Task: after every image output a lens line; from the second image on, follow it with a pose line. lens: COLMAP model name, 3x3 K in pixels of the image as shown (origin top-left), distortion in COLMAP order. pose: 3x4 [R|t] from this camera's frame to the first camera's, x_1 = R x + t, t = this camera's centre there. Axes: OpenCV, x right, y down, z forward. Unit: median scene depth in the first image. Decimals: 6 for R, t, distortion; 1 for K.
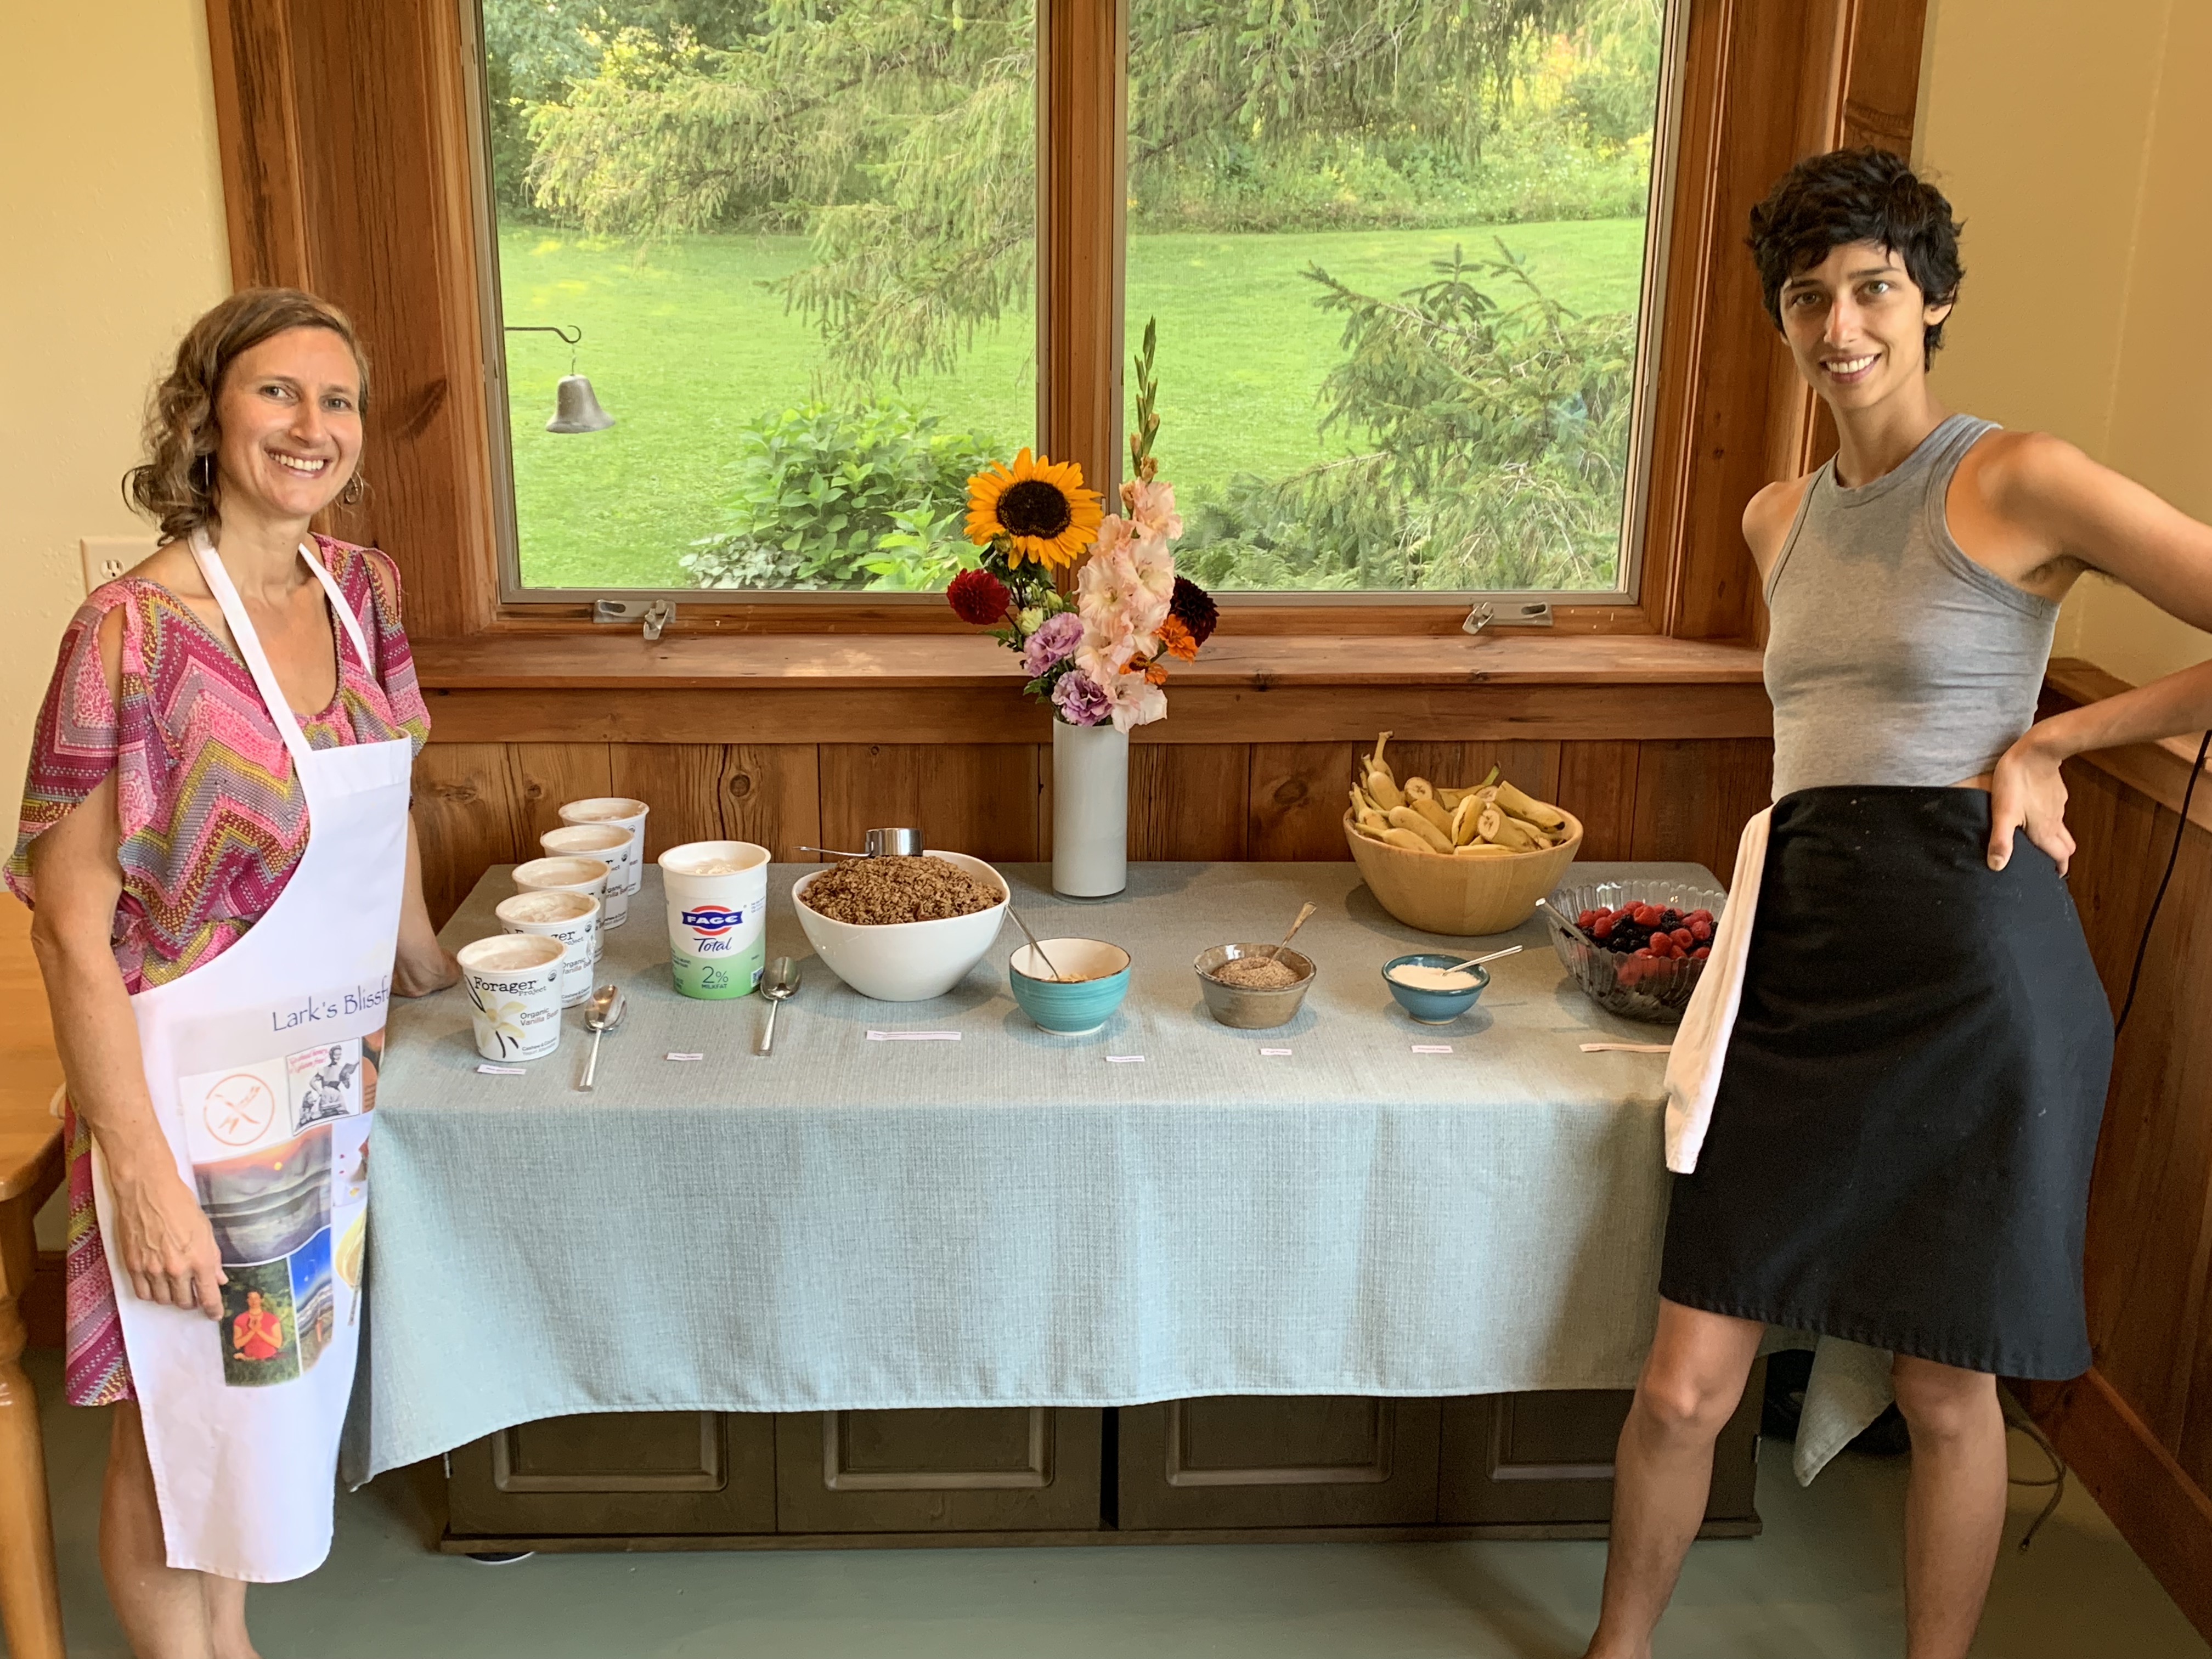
lens RADIAL K [[2424.3, 0, 1223.8], [0, 2424.3, 835.4], [0, 0, 1]] dist [0.187008, -0.305583]
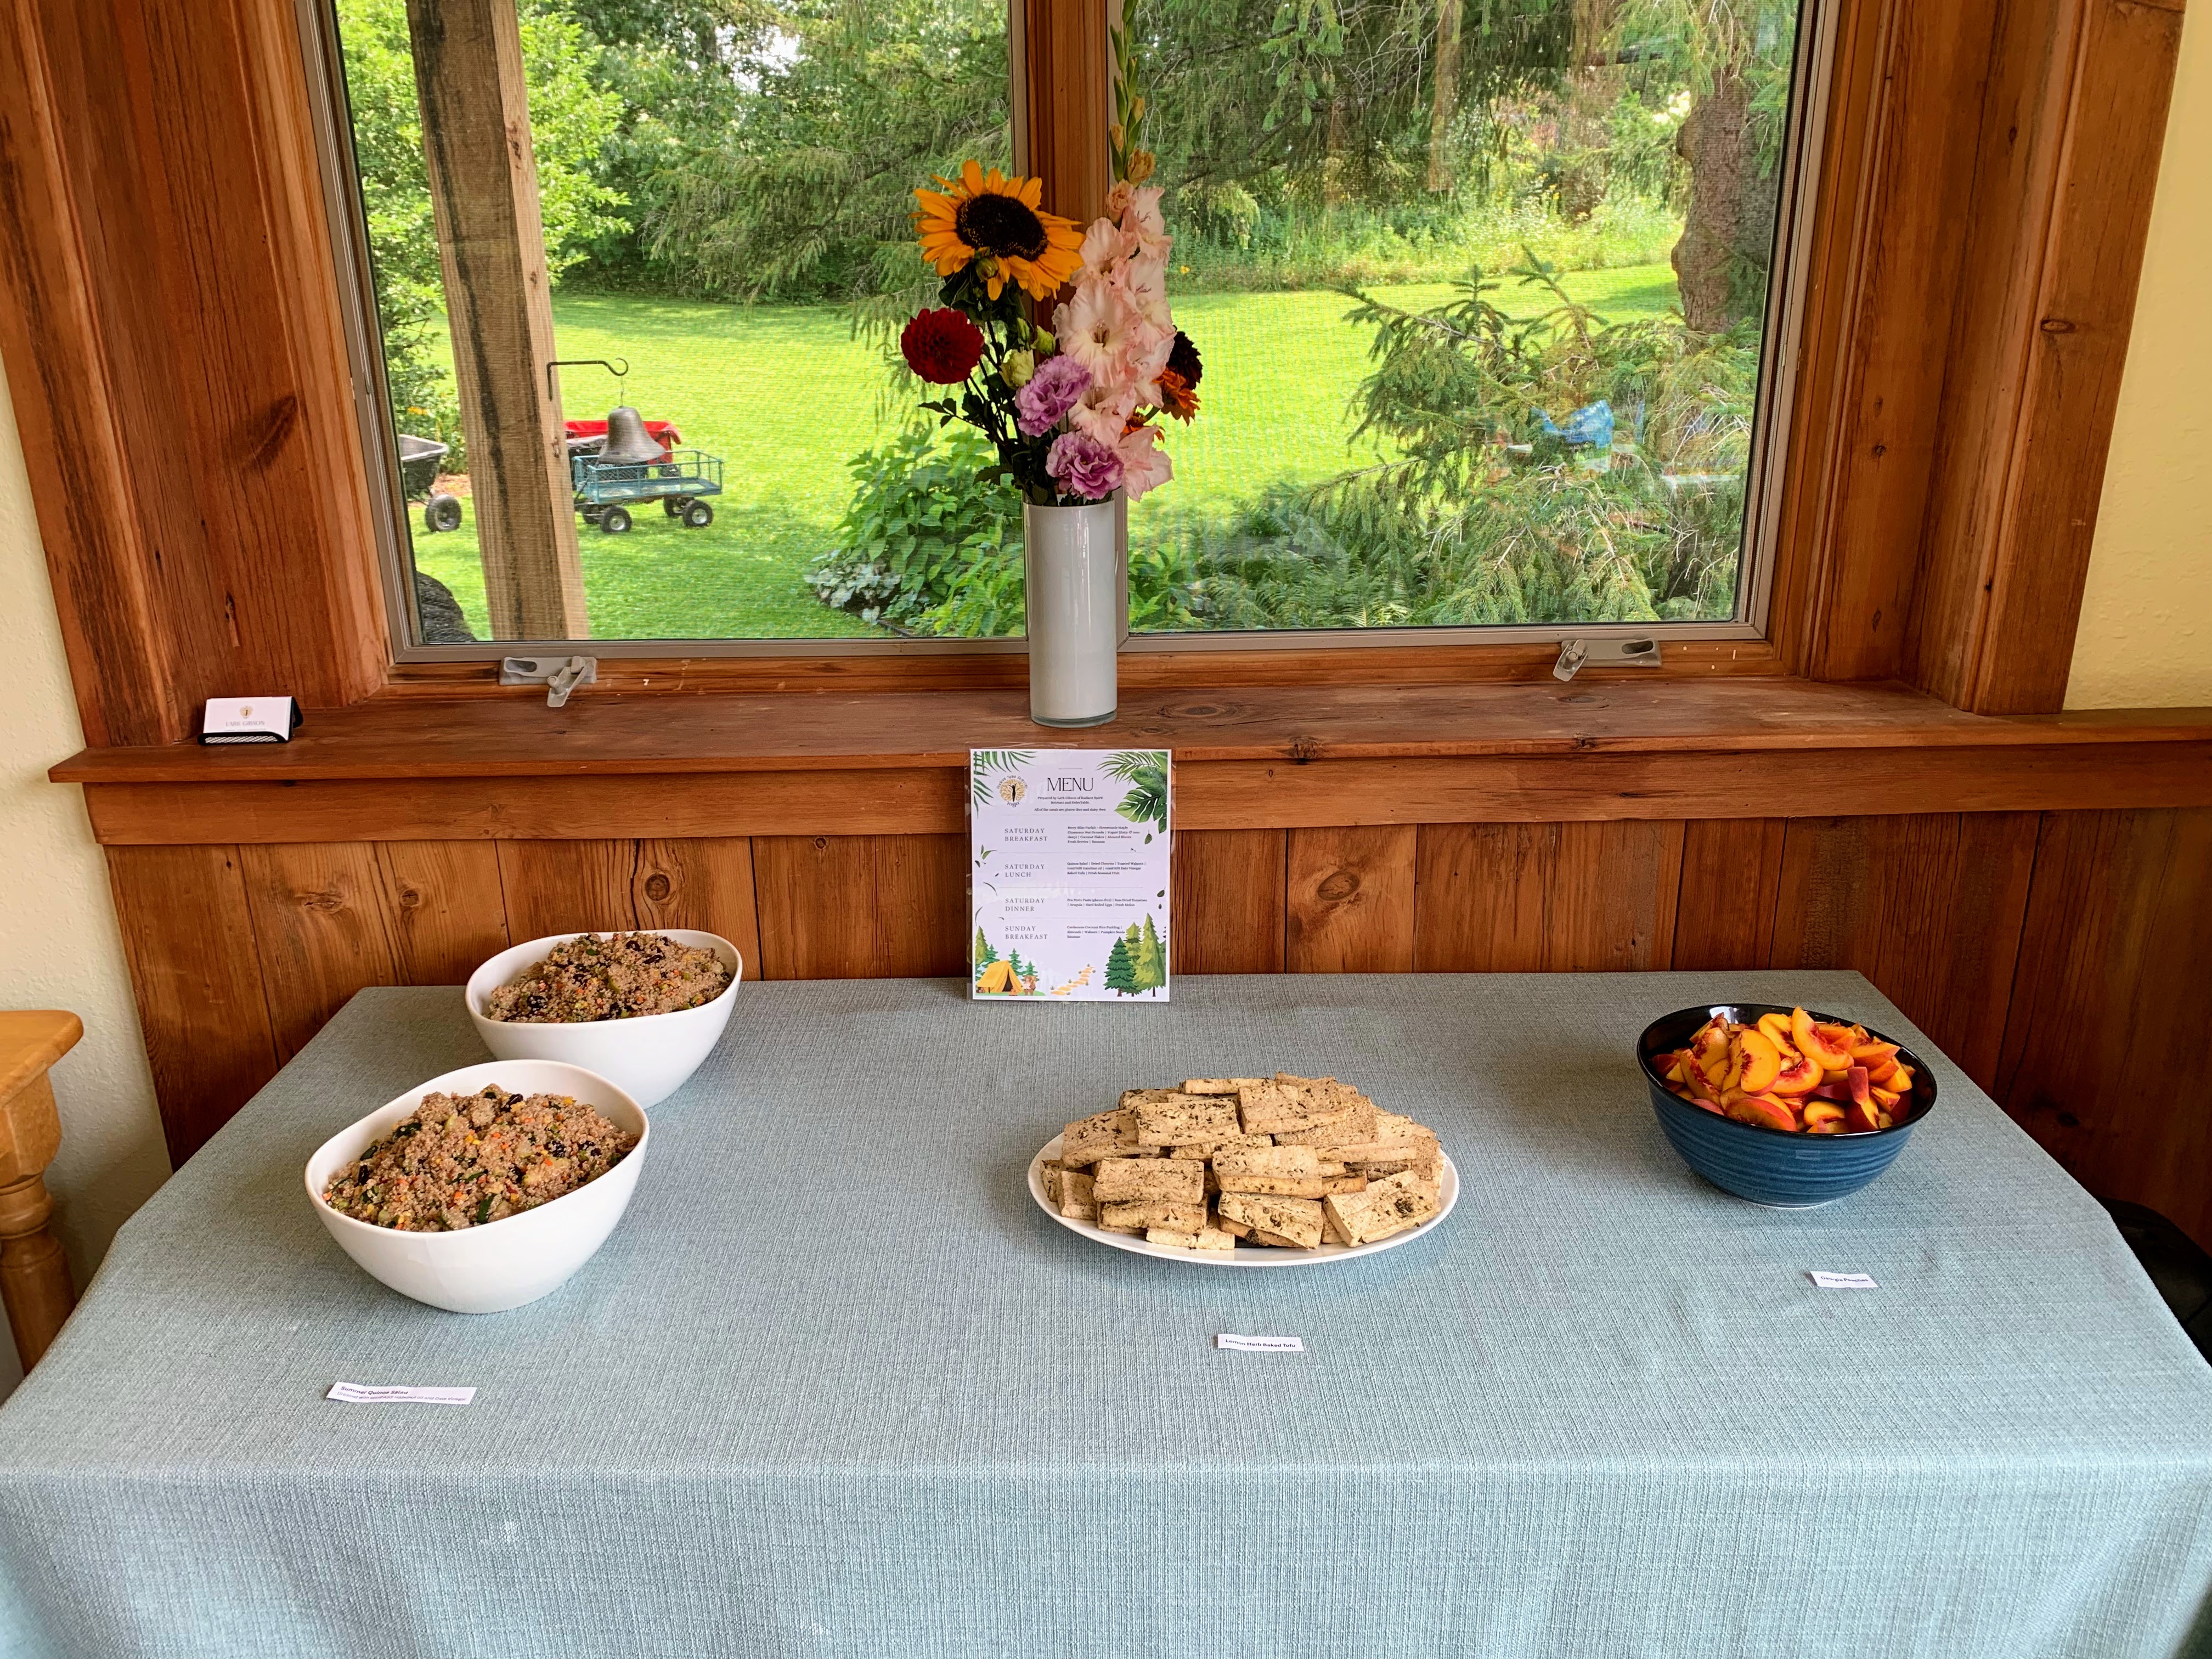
lens RADIAL K [[2090.7, 0, 1106.0], [0, 2090.7, 829.5], [0, 0, 1]] dist [0.071569, -0.007004]
pose [[0.997150, -0.009164, -0.074886, 0.002998], [0.010402, 0.999815, 0.016153, -0.047457], [0.074724, -0.016886, 0.997061, 0.303456]]
